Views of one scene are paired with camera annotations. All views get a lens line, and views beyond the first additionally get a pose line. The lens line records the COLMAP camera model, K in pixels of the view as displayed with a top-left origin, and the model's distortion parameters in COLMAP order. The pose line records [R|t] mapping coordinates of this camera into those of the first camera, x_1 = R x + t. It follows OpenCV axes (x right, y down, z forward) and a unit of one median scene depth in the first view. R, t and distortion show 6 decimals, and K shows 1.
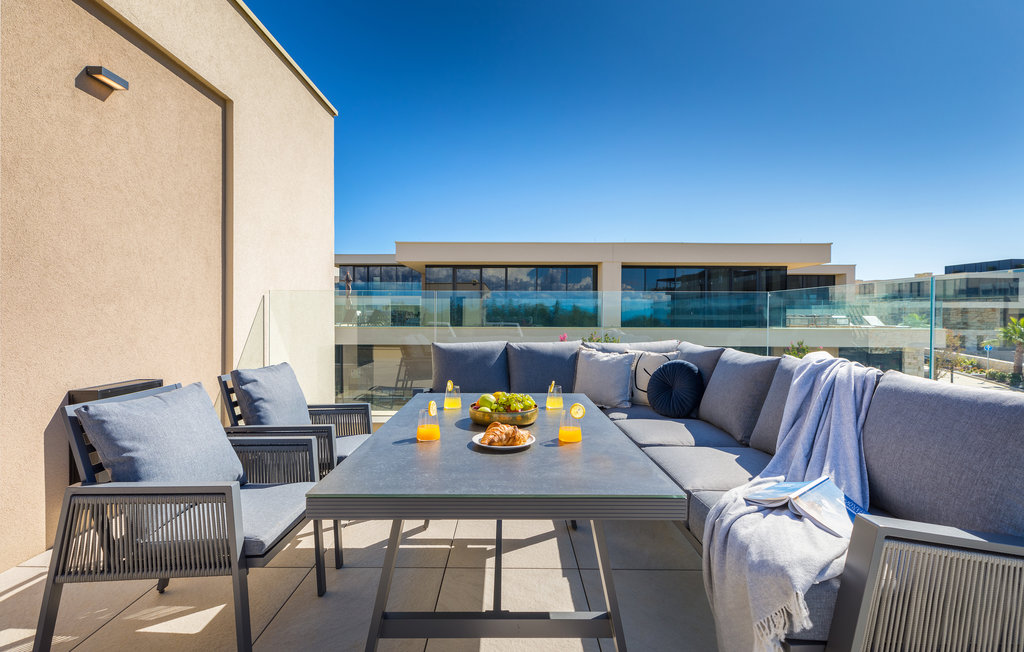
lens RADIAL K [[476.3, 0, 509.5], [0, 476.3, 317.2], [0, 0, 1]] dist [0.000800, -0.000137]
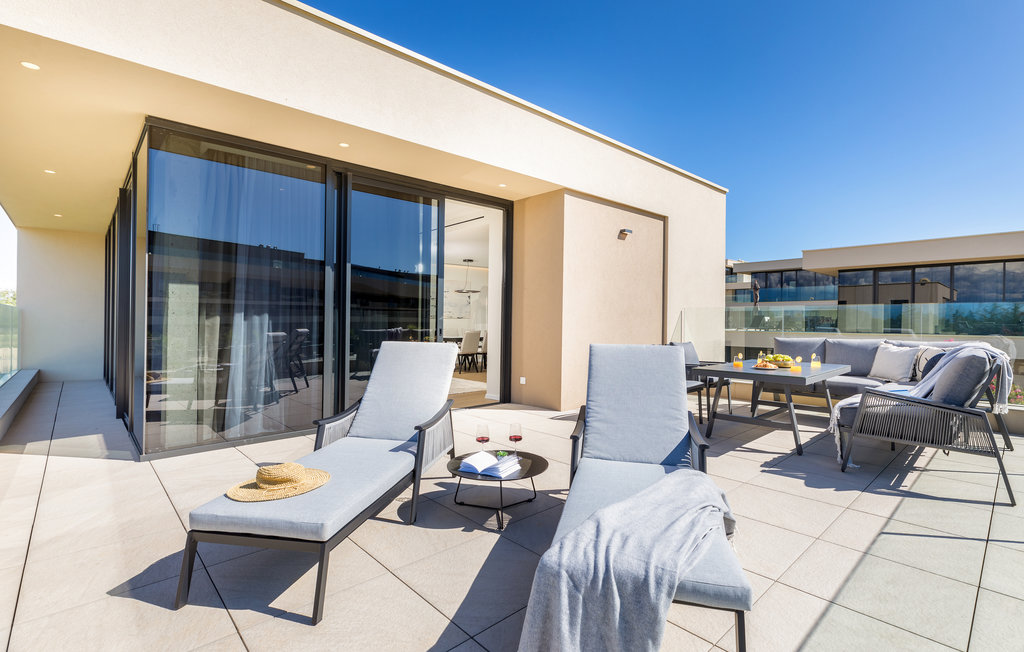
lens RADIAL K [[476.3, 0, 509.5], [0, 476.3, 317.2], [0, 0, 1]] dist [0.000800, -0.000137]
pose [[0.677459, -0.004402, -0.735548, 0.085027], [-0.003804, 0.999948, -0.009488, 0.000017], [0.735551, 0.009226, 0.677406, -0.163196]]
